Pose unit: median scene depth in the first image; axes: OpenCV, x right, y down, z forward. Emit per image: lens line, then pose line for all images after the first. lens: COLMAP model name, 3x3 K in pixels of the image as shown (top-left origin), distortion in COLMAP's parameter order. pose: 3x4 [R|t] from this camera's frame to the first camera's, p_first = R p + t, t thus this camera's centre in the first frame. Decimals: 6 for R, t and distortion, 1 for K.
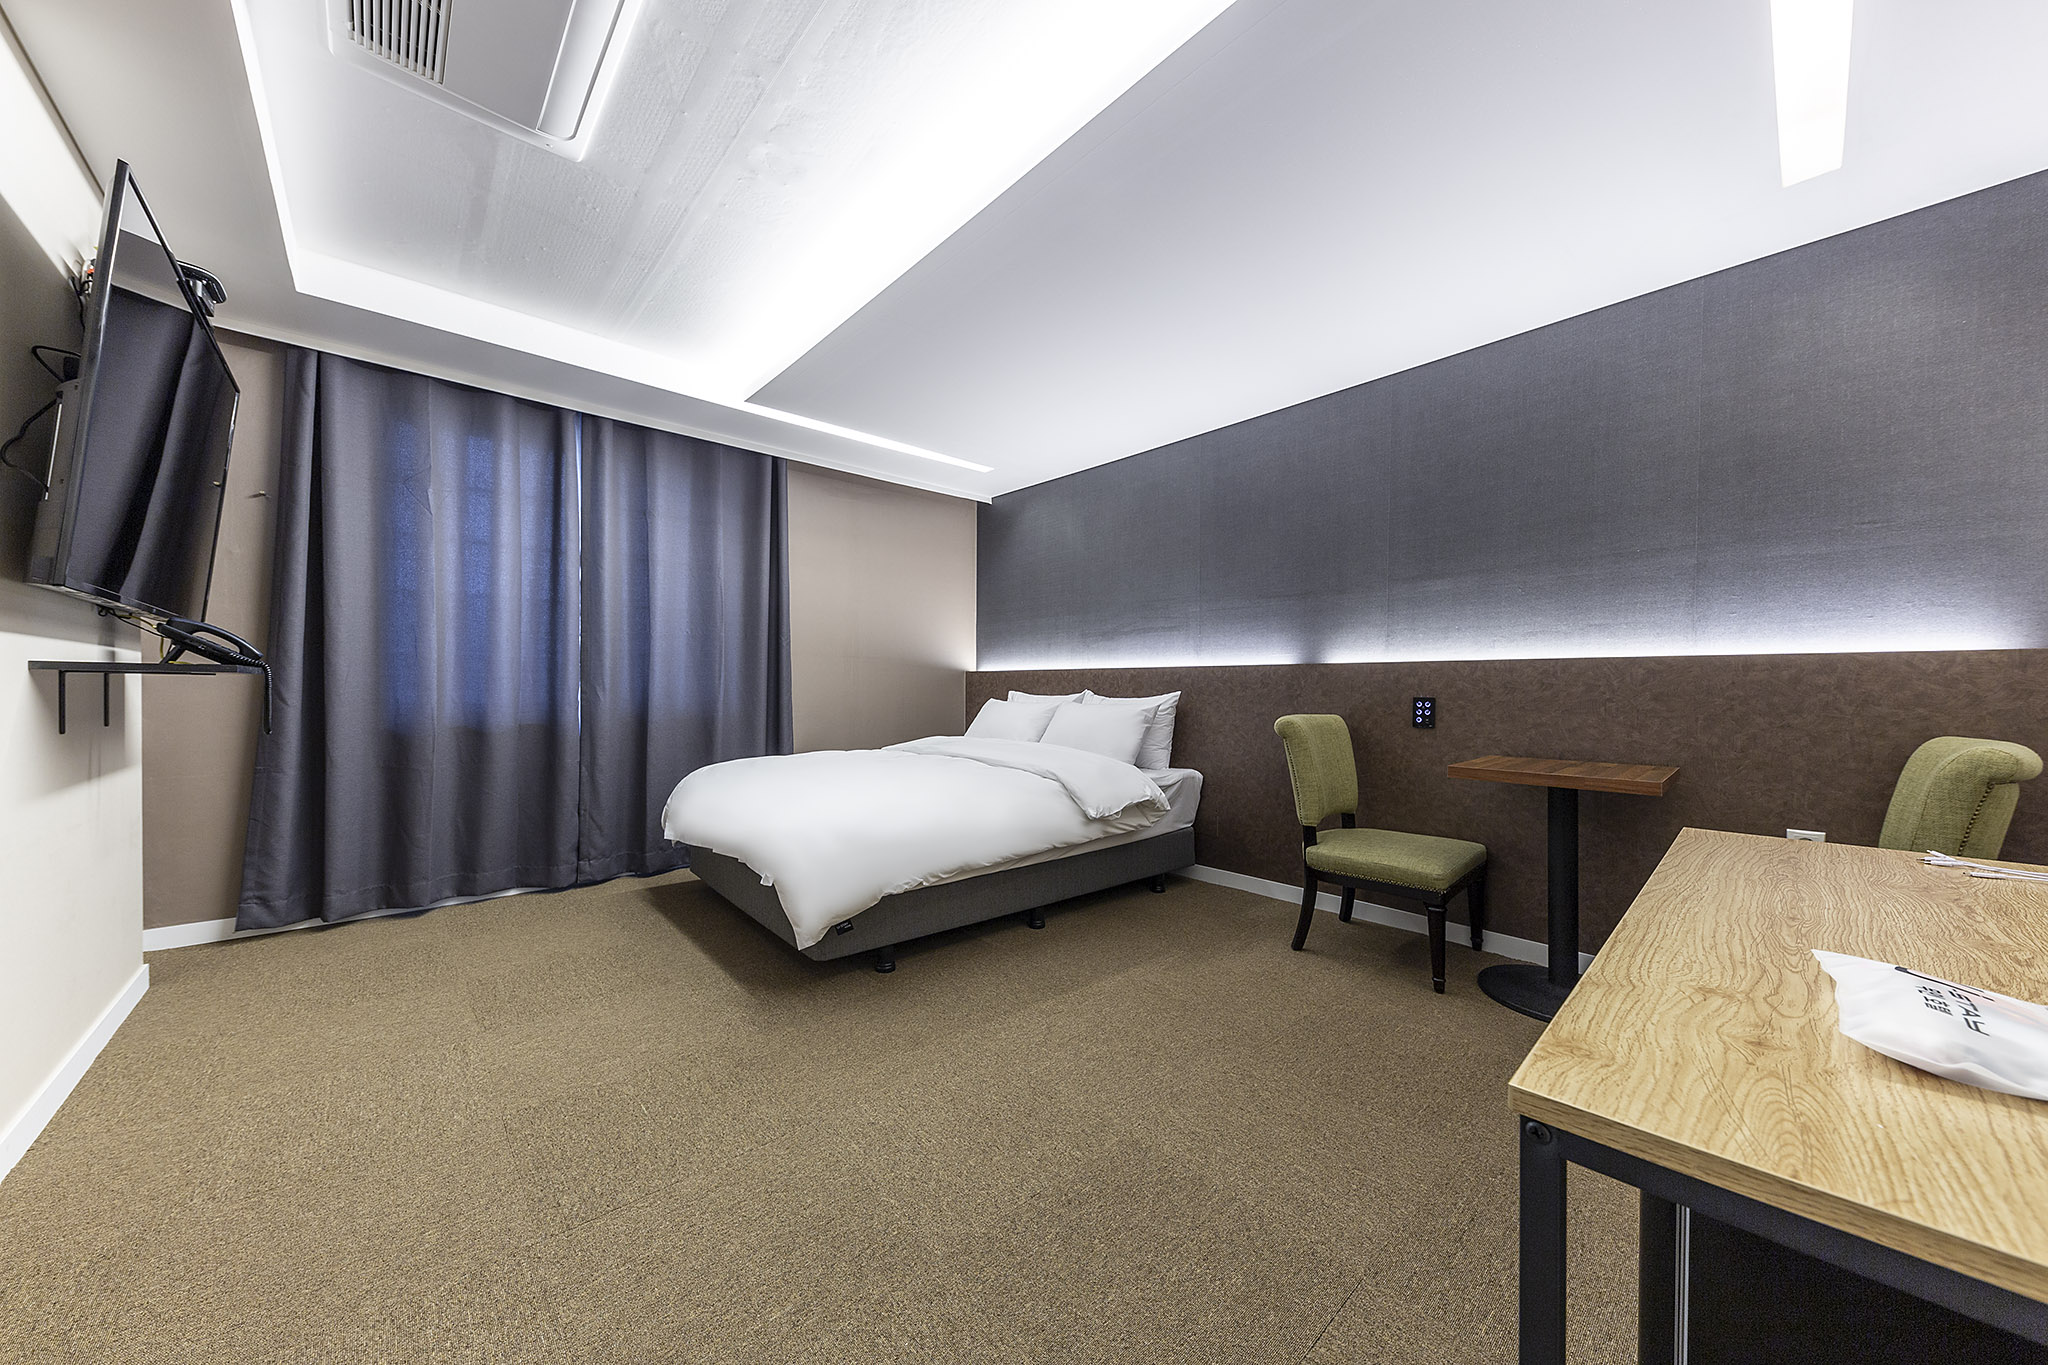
lens RADIAL K [[715.8, 0, 1029.2], [0, 715.8, 689.8], [0, 0, 1]] dist [0.000624, 0.000031]
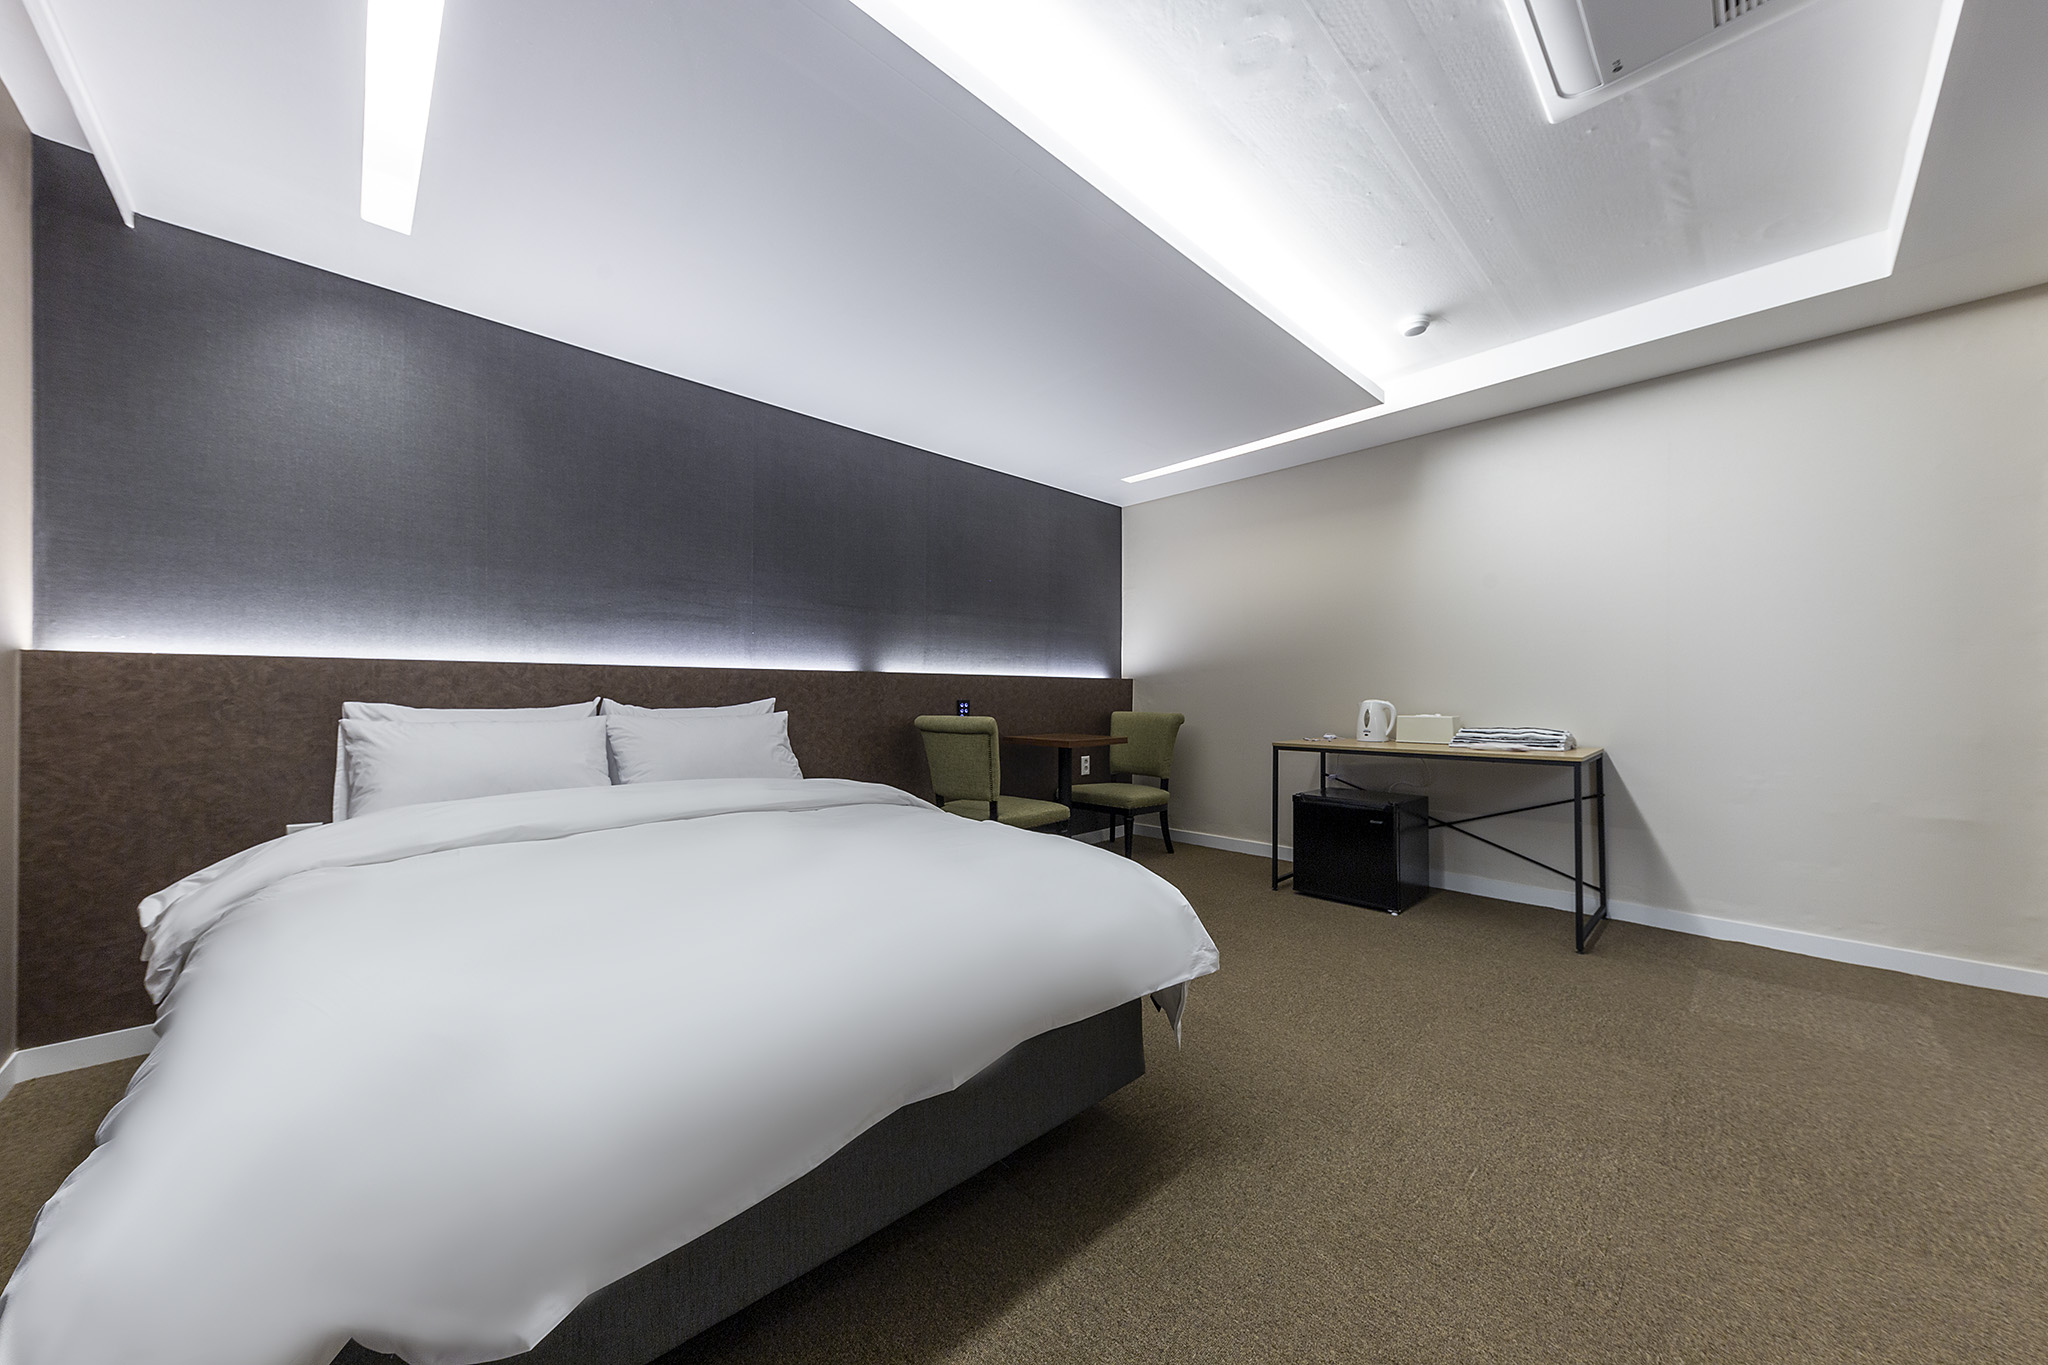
lens RADIAL K [[698.2, 0, 1028.0], [0, 698.2, 689.7], [0, 0, 1]] dist [0.010878, 0.000021]
pose [[-0.032509, -0.000979, 0.999471, -0.582239], [0.000200, 0.999999, 0.000986, -0.007996], [-0.999471, 0.000232, -0.032508, 0.660106]]
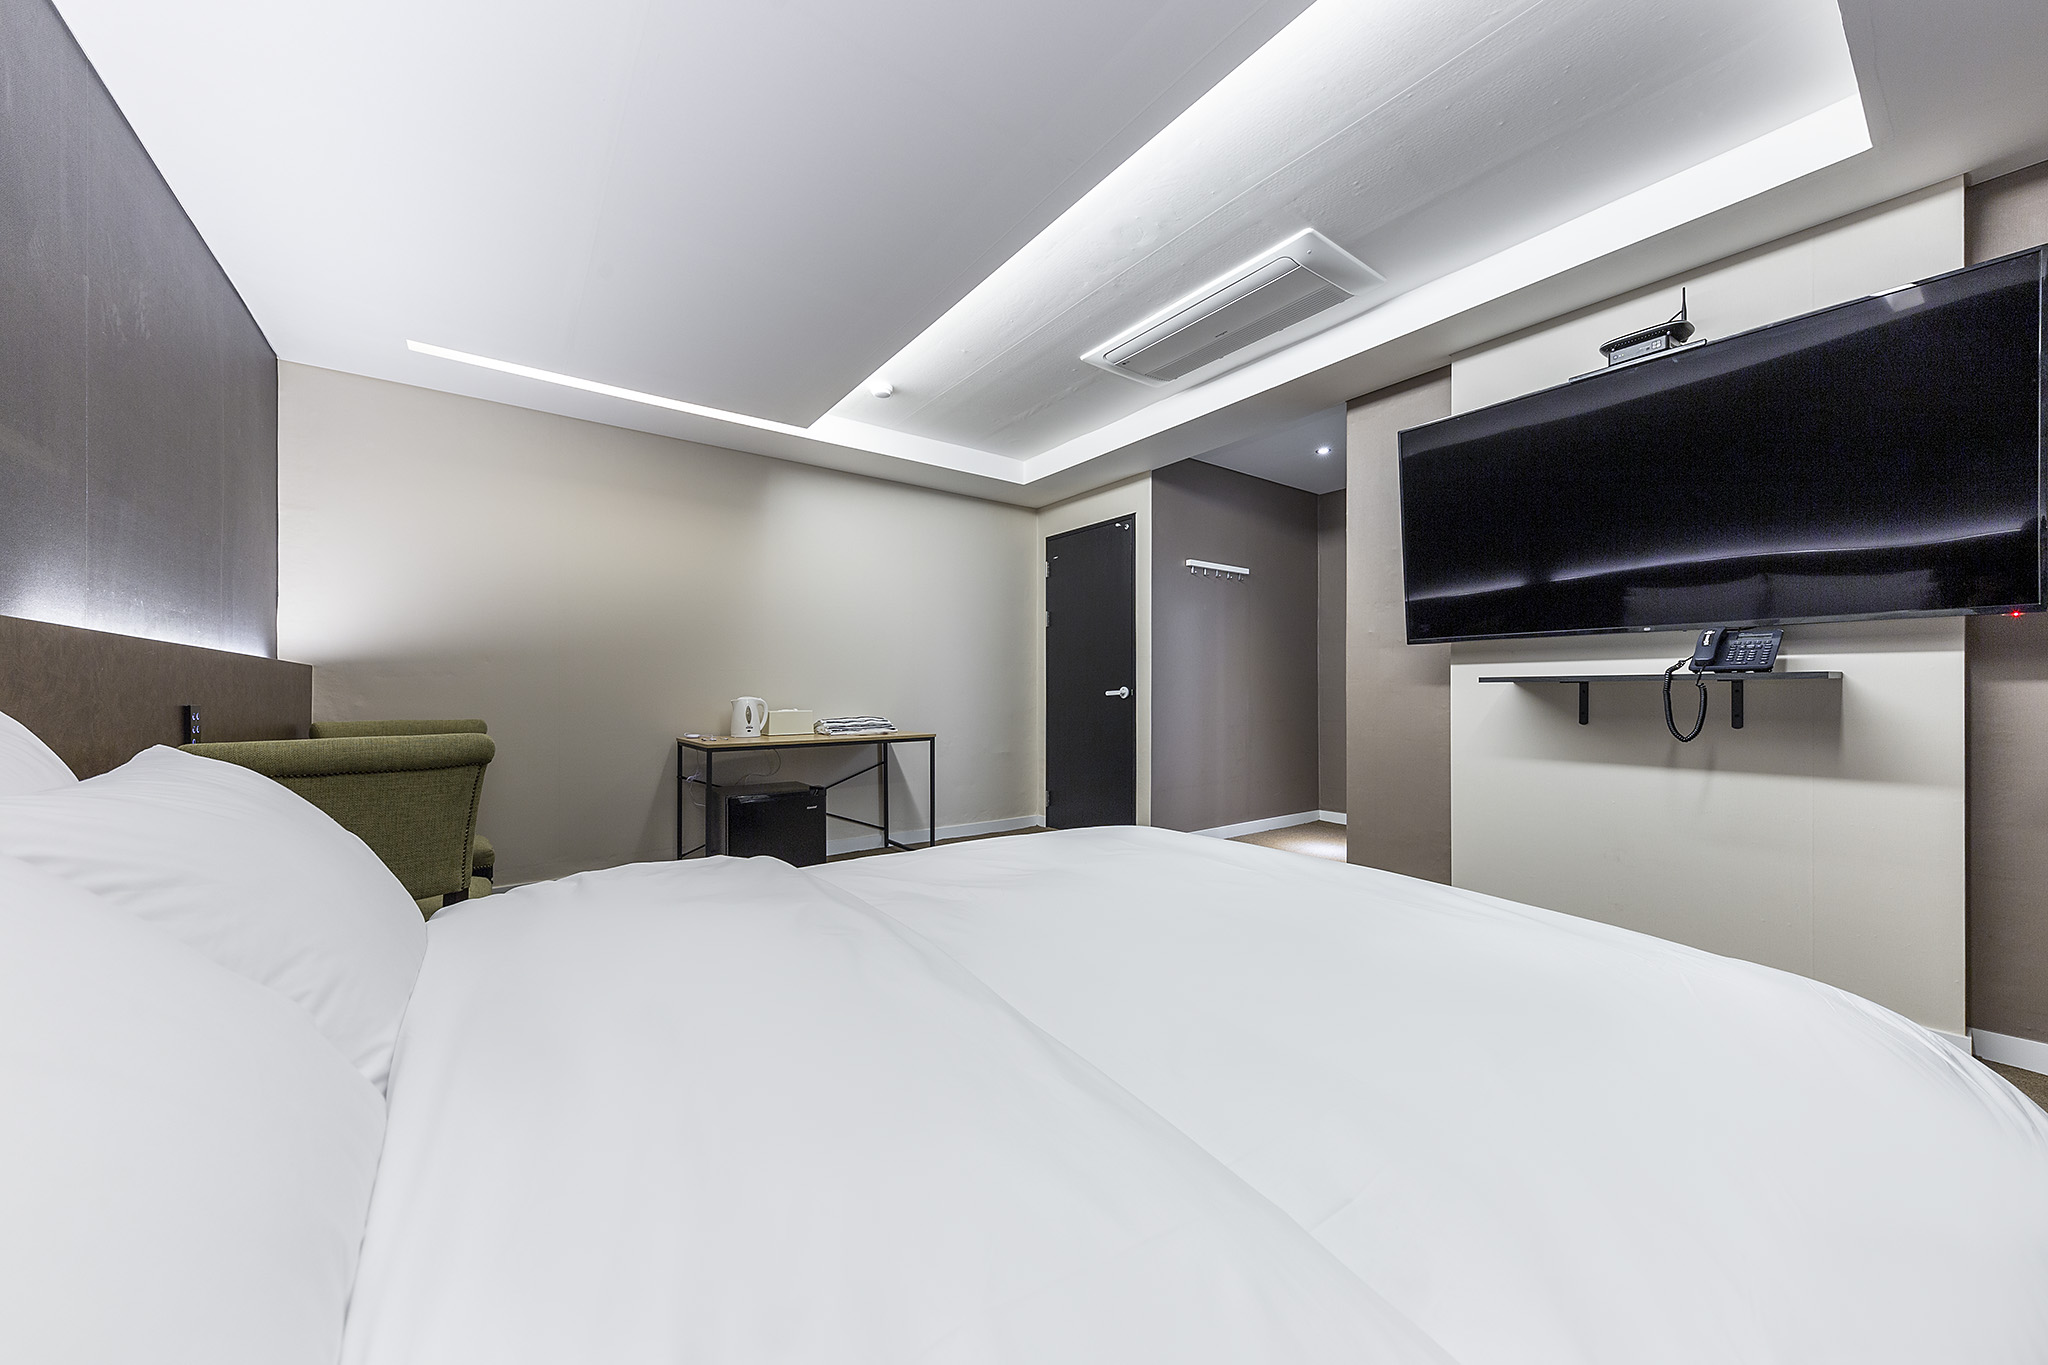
lens RADIAL K [[715.8, 0, 1029.2], [0, 715.8, 689.8], [0, 0, 1]] dist [0.000624, 0.000031]
pose [[-0.996467, -0.004161, 0.083881, -0.143782], [-0.004215, 0.999991, -0.000463, -0.004265], [-0.083878, -0.000815, -0.996476, 1.107719]]
